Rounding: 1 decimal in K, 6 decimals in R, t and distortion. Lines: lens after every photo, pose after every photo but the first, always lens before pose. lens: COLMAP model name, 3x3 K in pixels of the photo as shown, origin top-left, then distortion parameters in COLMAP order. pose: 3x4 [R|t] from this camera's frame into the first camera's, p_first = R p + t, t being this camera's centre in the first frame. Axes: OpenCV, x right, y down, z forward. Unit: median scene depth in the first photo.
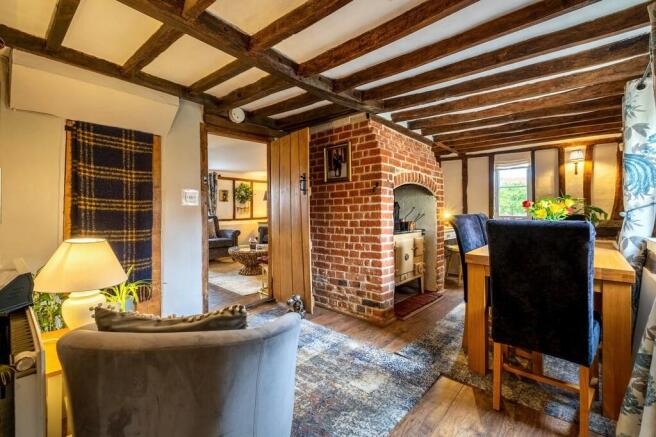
lens RADIAL K [[284.6, 0, 329.8], [0, 284.6, 214.1], [0, 0, 1]] dist [0.000918, 0.000138]
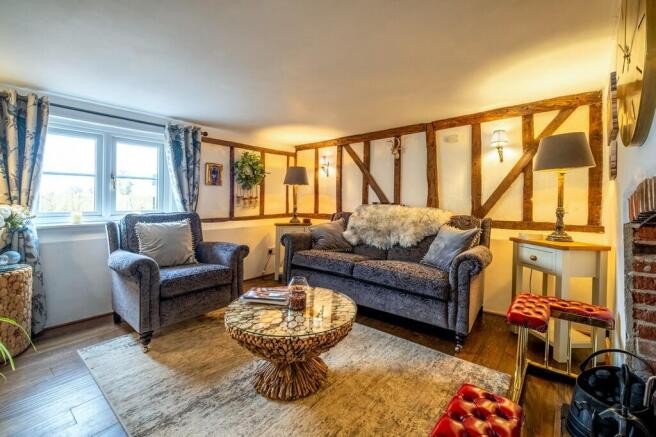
lens RADIAL K [[277.6, 0, 318.3], [0, 277.6, 198.0], [0, 0, 1]] dist [0.000365, -0.000066]
pose [[0.999946, 0.003162, 0.009876, -0.190438], [-0.002815, 0.999387, -0.034895, -0.002833], [-0.009980, 0.034866, 0.999342, 0.507786]]
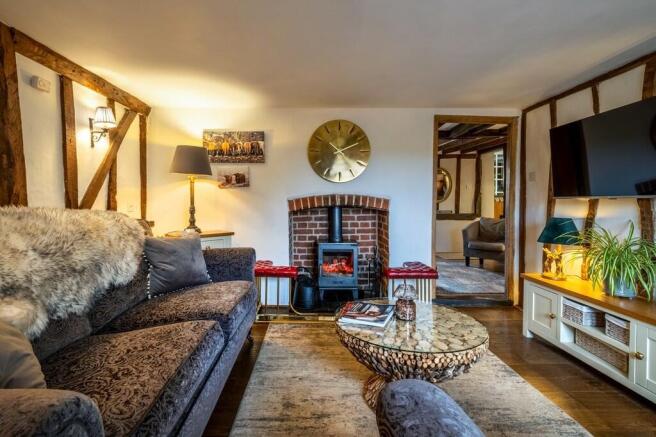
lens RADIAL K [[284.6, 0, 329.8], [0, 284.6, 214.1], [0, 0, 1]] dist [0.000918, 0.000138]
pose [[-0.689216, -0.023241, 0.724183, -0.312033], [0.017099, 0.998685, 0.048324, -0.007099], [-0.724354, 0.045689, -0.687913, 0.900902]]
